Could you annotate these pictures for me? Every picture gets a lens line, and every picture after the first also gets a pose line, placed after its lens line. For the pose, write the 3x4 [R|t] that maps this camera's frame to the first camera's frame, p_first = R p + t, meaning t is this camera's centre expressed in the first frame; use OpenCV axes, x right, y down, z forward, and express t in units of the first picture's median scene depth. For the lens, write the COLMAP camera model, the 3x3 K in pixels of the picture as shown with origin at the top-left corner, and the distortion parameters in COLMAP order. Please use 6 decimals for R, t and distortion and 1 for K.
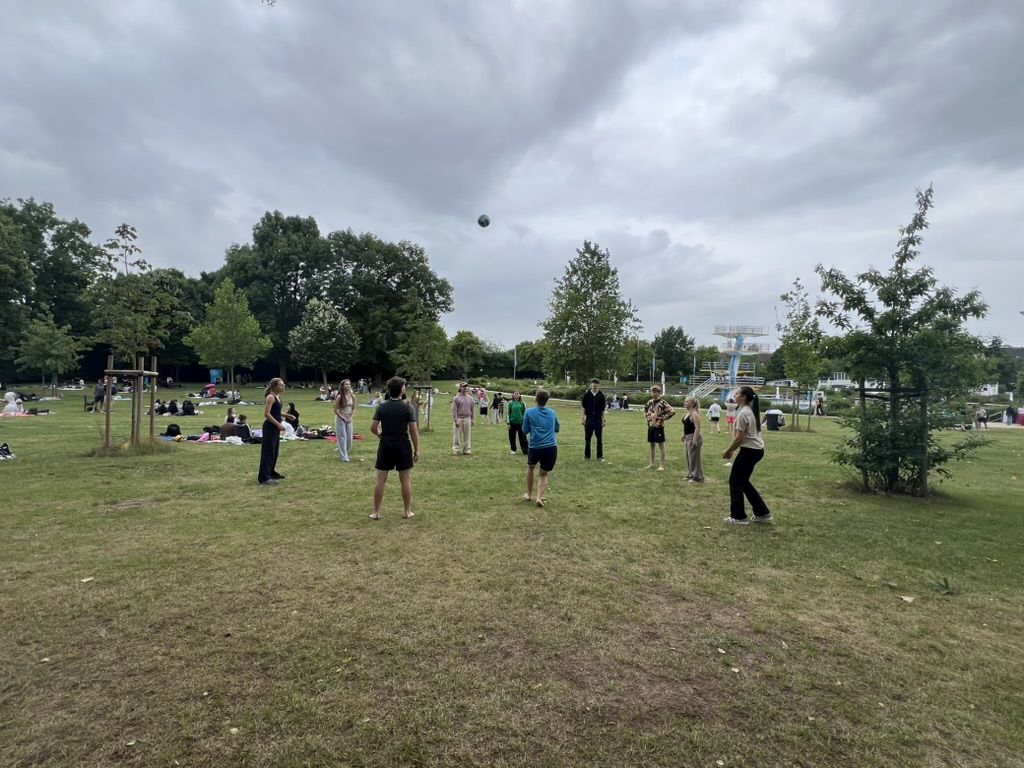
lens RADIAL K [[482.9, 0, 511.7], [0, 482.9, 385.7], [0, 0, 1]] dist [-0.000997, -0.000029]
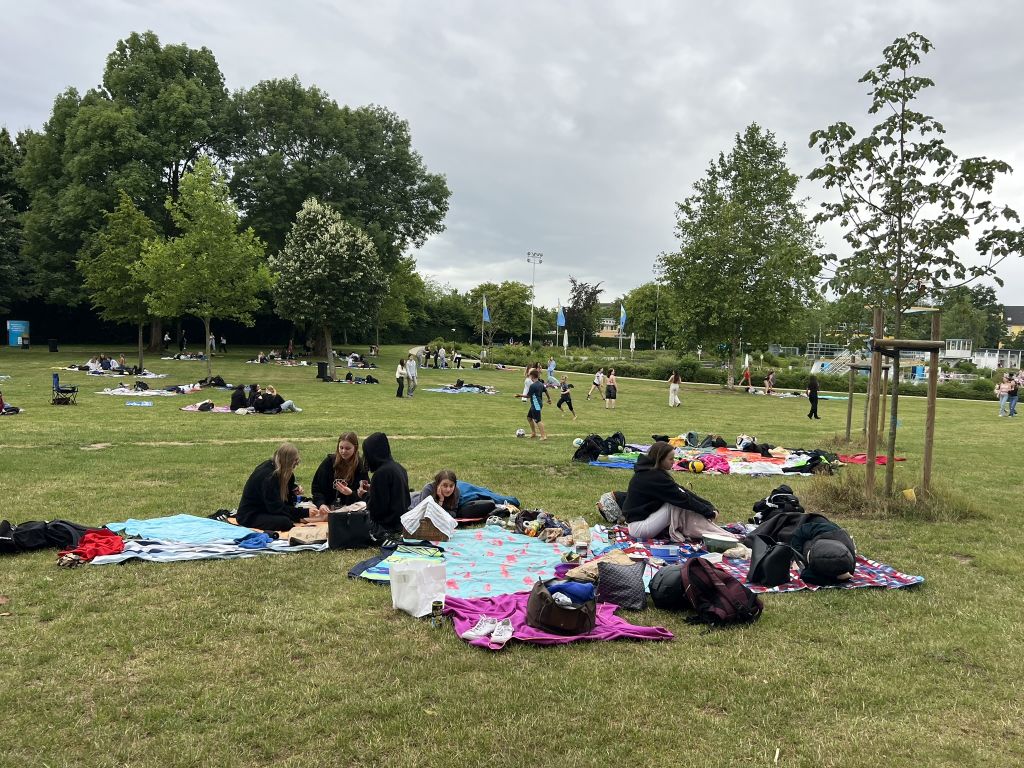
lens RADIAL K [[769.5, 0, 512.0], [0, 769.5, 382.8], [0, 0, 1]] dist [0.043688, 0.002042]
pose [[0.981835, -0.004577, 0.189681, -0.253877], [-0.002154, 0.999376, 0.035263, -0.000162], [-0.189724, -0.035031, 0.981212, 0.046651]]
